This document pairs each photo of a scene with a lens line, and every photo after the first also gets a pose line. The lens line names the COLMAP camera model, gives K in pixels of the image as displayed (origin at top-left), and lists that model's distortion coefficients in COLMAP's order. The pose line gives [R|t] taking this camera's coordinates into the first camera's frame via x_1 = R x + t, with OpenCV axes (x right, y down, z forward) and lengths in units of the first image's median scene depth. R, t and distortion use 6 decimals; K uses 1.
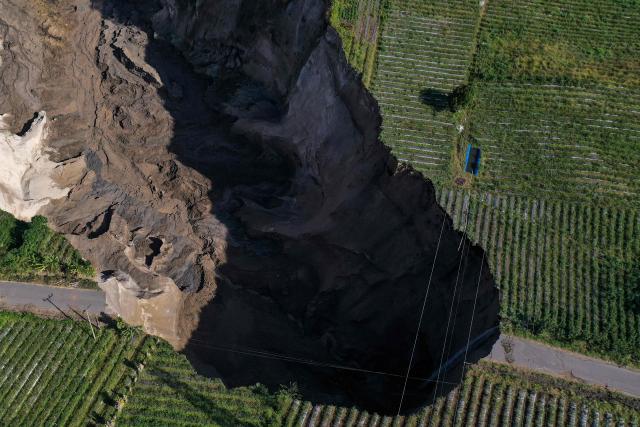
lens RADIAL K [[786.4, 0, 320.0], [0, 786.4, 213.5], [0, 0, 1]] dist [-0.002477, -0.018626]
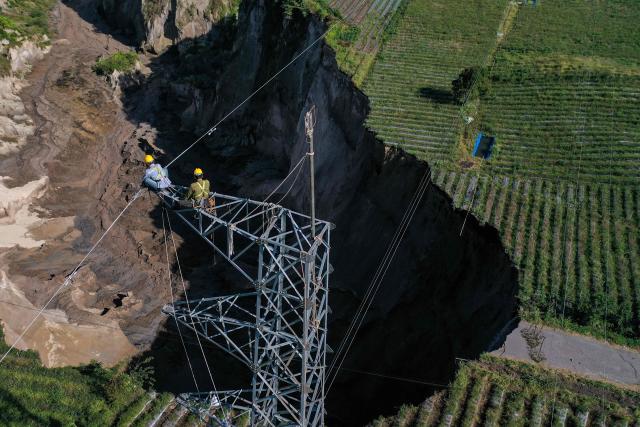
lens RADIAL K [[655.5, 0, 319.1], [0, 655.5, 203.2], [0, 0, 1]] dist [-0.007567, -0.011551]
pose [[0.992386, 0.012923, -0.122485, 0.118982], [-0.051313, 0.947444, -0.315780, 0.202545], [0.111967, 0.319661, 0.940893, 0.419057]]
